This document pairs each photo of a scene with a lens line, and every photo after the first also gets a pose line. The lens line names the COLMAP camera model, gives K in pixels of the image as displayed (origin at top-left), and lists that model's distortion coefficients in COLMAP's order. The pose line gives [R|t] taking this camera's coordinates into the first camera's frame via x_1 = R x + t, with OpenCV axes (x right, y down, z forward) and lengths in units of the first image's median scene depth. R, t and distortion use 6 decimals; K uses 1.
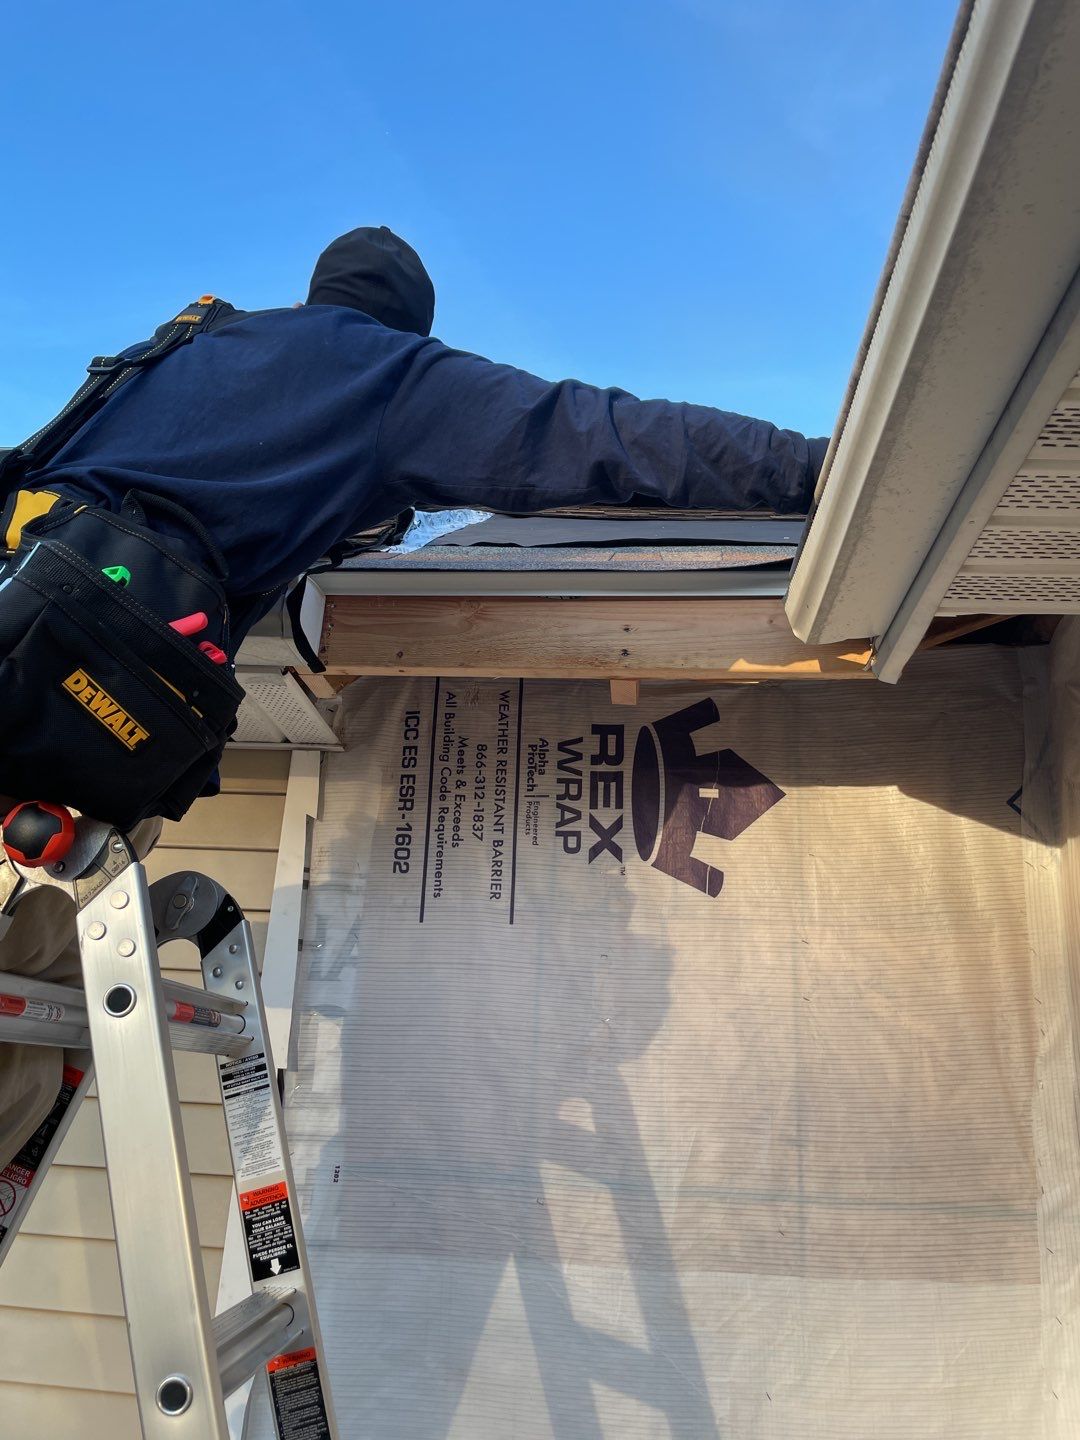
lens RADIAL K [[1098.9, 0, 538.1], [0, 1098.9, 709.3], [0, 0, 1]] dist [0.049297, -0.070961]
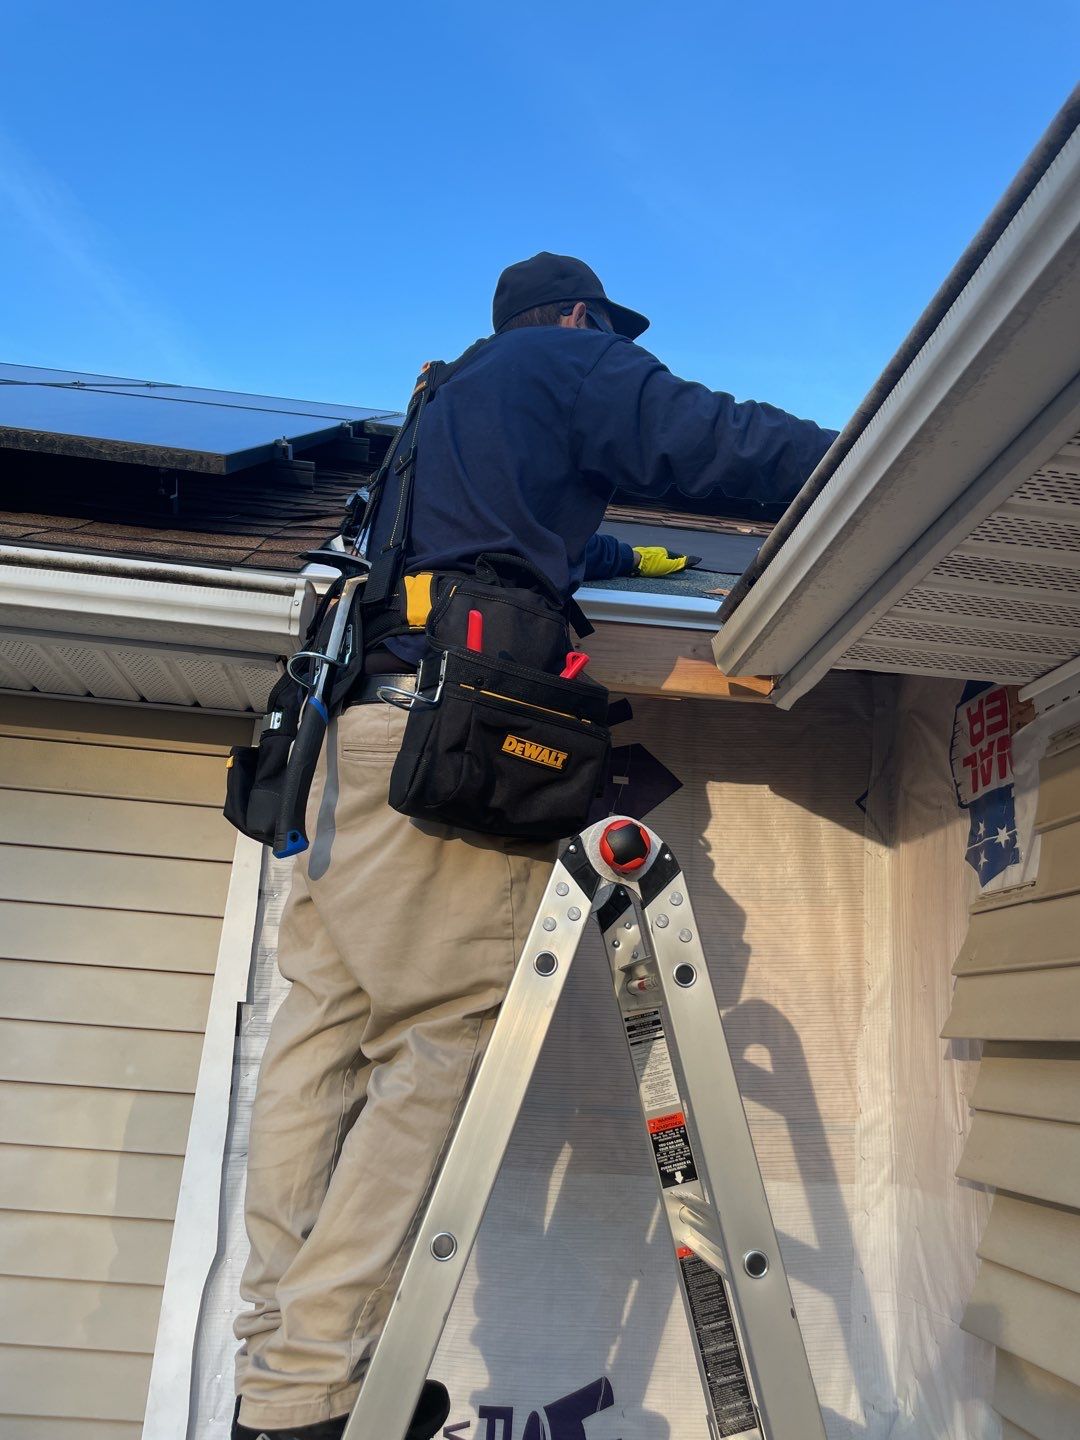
lens RADIAL K [[1091.9, 0, 558.1], [0, 1091.9, 702.5], [0, 0, 1]] dist [0.044080, -0.003264]
pose [[0.983270, 0.069868, 0.168224, -0.138117], [-0.077991, 0.996062, 0.042164, -0.062158], [-0.164616, -0.054578, 0.984847, -0.171182]]
